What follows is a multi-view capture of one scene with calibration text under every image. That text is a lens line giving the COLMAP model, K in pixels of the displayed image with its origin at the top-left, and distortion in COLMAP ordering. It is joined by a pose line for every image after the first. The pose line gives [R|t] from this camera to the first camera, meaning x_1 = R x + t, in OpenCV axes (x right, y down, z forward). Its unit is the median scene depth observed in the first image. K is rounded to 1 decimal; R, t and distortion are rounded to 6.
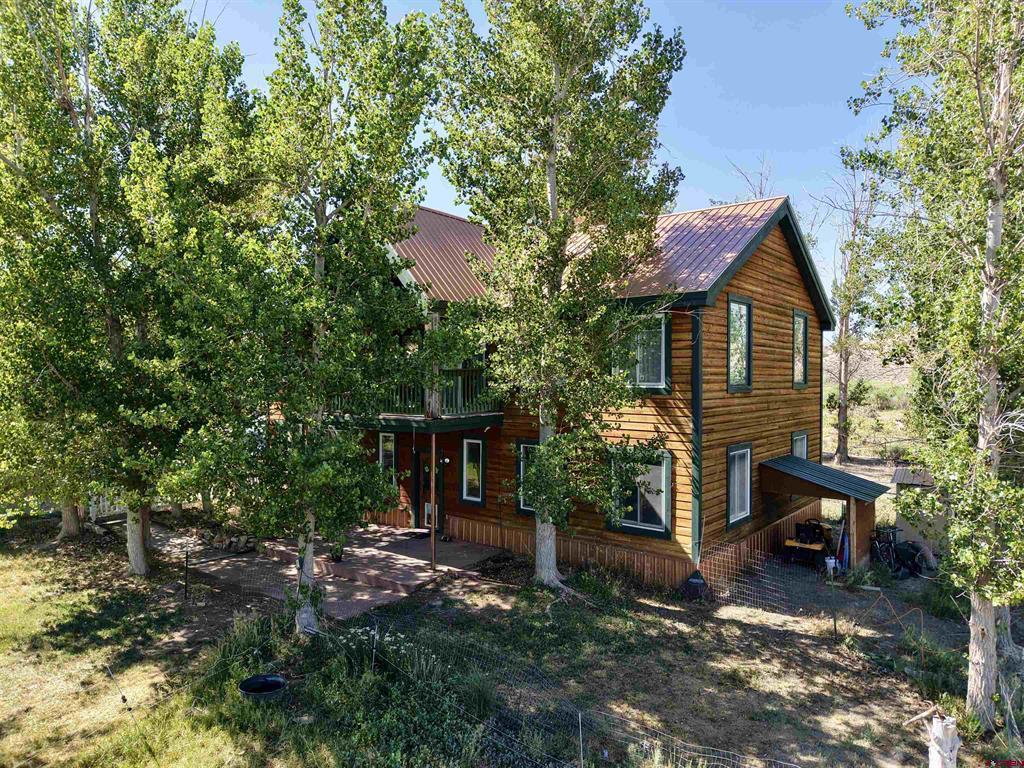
lens RADIAL K [[683.0, 0, 513.4], [0, 683.0, 383.5], [0, 0, 1]] dist [0.029665, -0.022860]
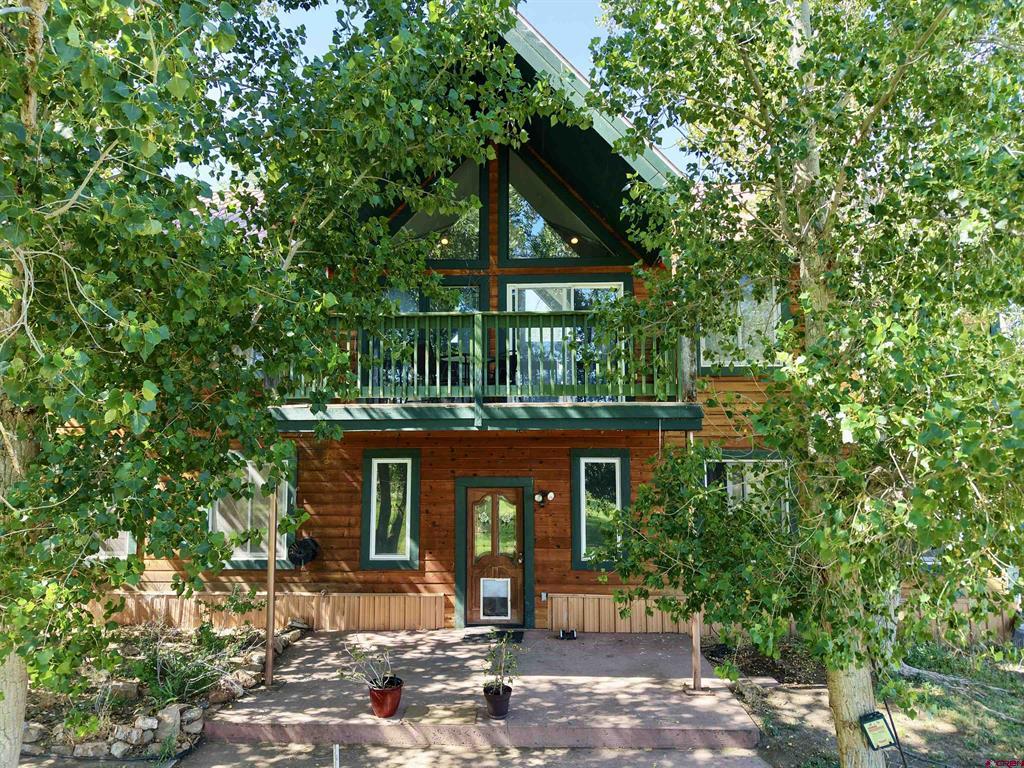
lens RADIAL K [[683.0, 0, 511.3], [0, 683.0, 383.9], [0, 0, 1]] dist [0.029665, -0.022860]
pose [[0.803542, 0.057288, 0.592484, -0.548251], [0.005628, 0.994582, -0.103800, 0.088743], [-0.595221, 0.086742, 0.798867, 0.624579]]
